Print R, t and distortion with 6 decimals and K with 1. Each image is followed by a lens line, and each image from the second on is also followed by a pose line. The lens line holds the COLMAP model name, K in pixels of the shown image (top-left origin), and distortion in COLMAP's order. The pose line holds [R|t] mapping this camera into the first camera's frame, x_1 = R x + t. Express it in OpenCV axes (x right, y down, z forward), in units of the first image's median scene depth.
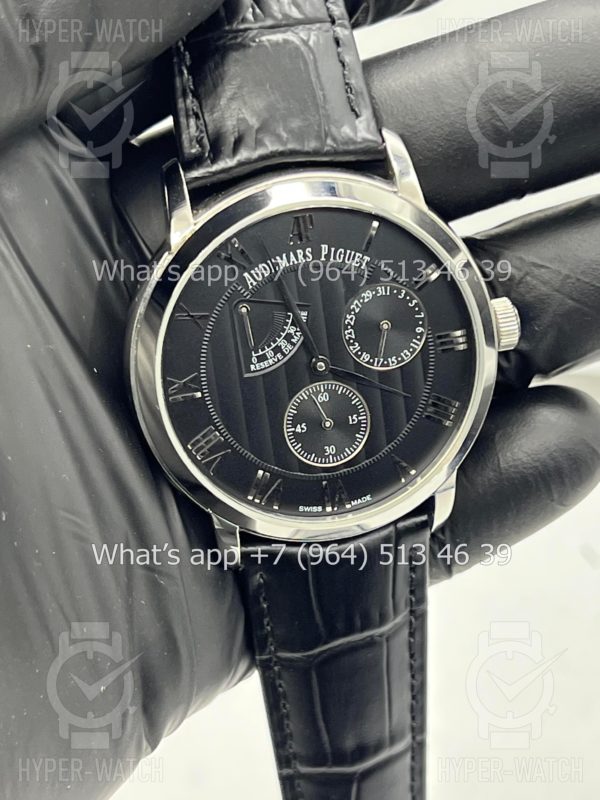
lens RADIAL K [[1914.9, 0, 300.0], [0, 1914.9, 400.0], [0, 0, 1]] dist [0.148515, -0.646313]
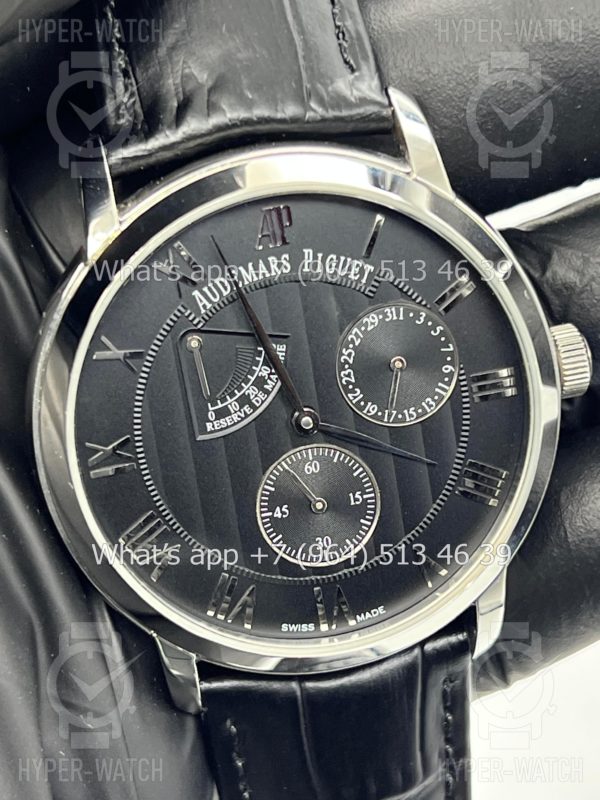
lens RADIAL K [[1914.9, 0, 300.0], [0, 1914.9, 400.0], [0, 0, 1]] dist [0.148515, -0.646313]
pose [[0.999207, -0.019481, -0.034728, 0.032728], [0.017842, 0.998741, -0.046893, 0.006771], [0.035598, 0.046237, 0.998296, 0.299873]]
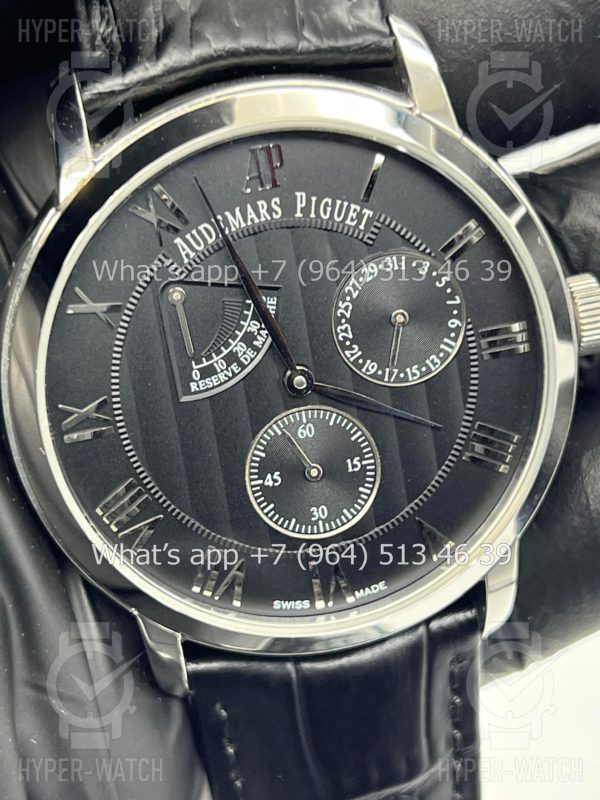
lens RADIAL K [[1914.9, 0, 300.0], [0, 1914.9, 400.0], [0, 0, 1]] dist [0.148515, -0.646313]
pose [[0.998597, -0.020187, -0.048961, 0.042031], [0.018853, 0.999442, -0.027558, 0.005882], [0.049490, 0.026596, 0.998420, 0.358266]]
